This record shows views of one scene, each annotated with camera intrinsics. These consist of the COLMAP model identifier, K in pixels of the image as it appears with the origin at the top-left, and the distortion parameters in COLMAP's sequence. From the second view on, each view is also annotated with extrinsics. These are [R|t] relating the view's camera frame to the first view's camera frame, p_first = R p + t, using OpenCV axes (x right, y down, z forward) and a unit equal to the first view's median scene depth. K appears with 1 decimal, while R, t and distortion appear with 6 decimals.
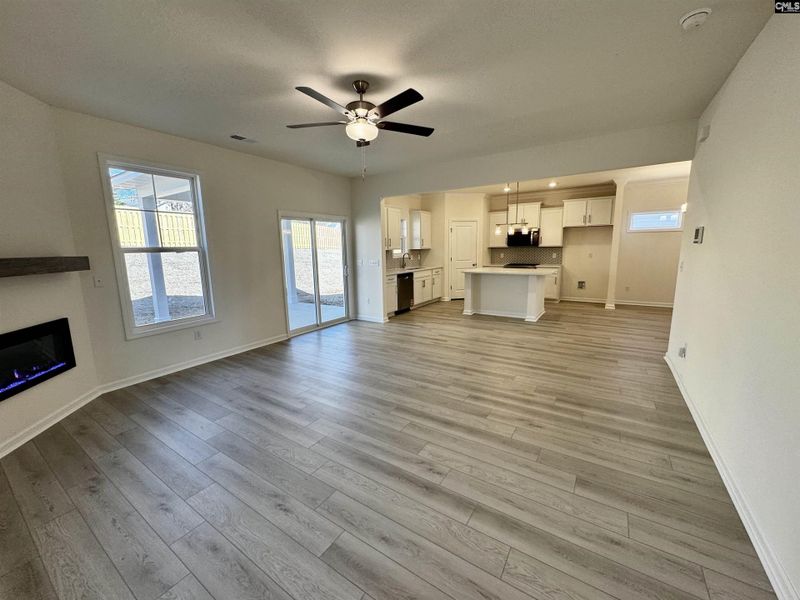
lens RADIAL K [[314.7, 0, 399.8], [0, 314.7, 298.2], [0, 0, 1]] dist [-0.001121, -0.000132]
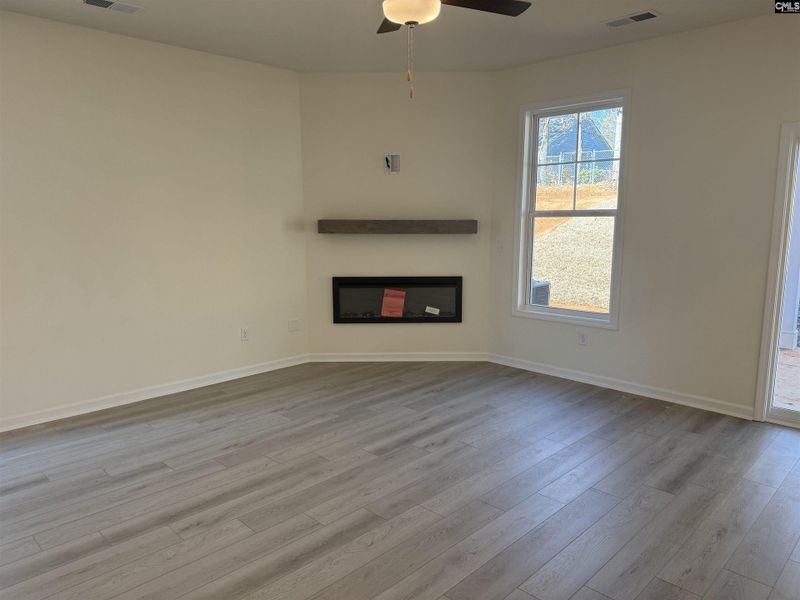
lens RADIAL K [[565.1, 0, 410.9], [0, 565.1, 302.7], [0, 0, 1]] dist [0.096244, -0.121583]
pose [[-0.191084, 0.169609, -0.966809, 0.864461], [-0.153206, 0.967733, 0.200051, -0.209932], [0.969544, 0.186348, -0.158933, 1.142399]]
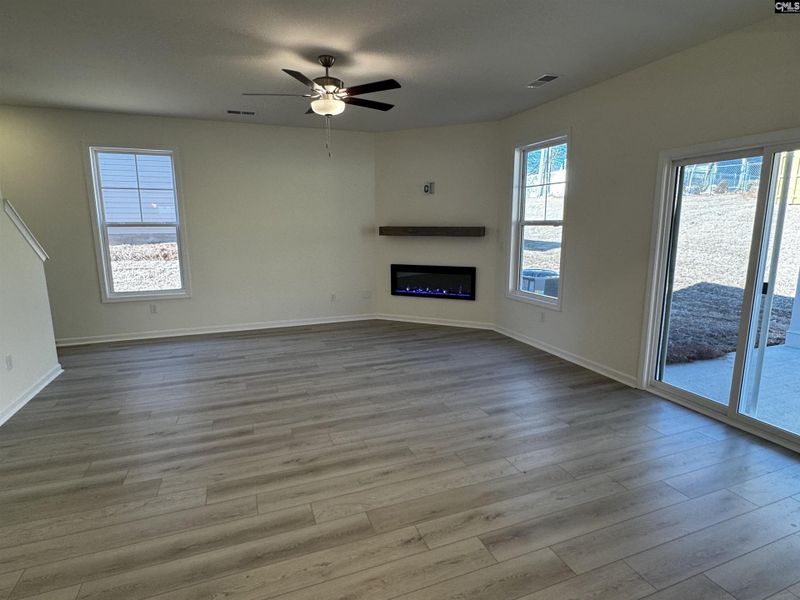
lens RADIAL K [[442.2, 0, 411.5], [0, 442.2, 301.4], [0, 0, 1]] dist [0.000533, 0.000763]
pose [[-0.576179, 0.162835, -0.800939, 0.842291], [-0.119407, 0.952668, 0.279582, -0.336077], [0.808554, 0.256727, -0.529463, 1.898808]]
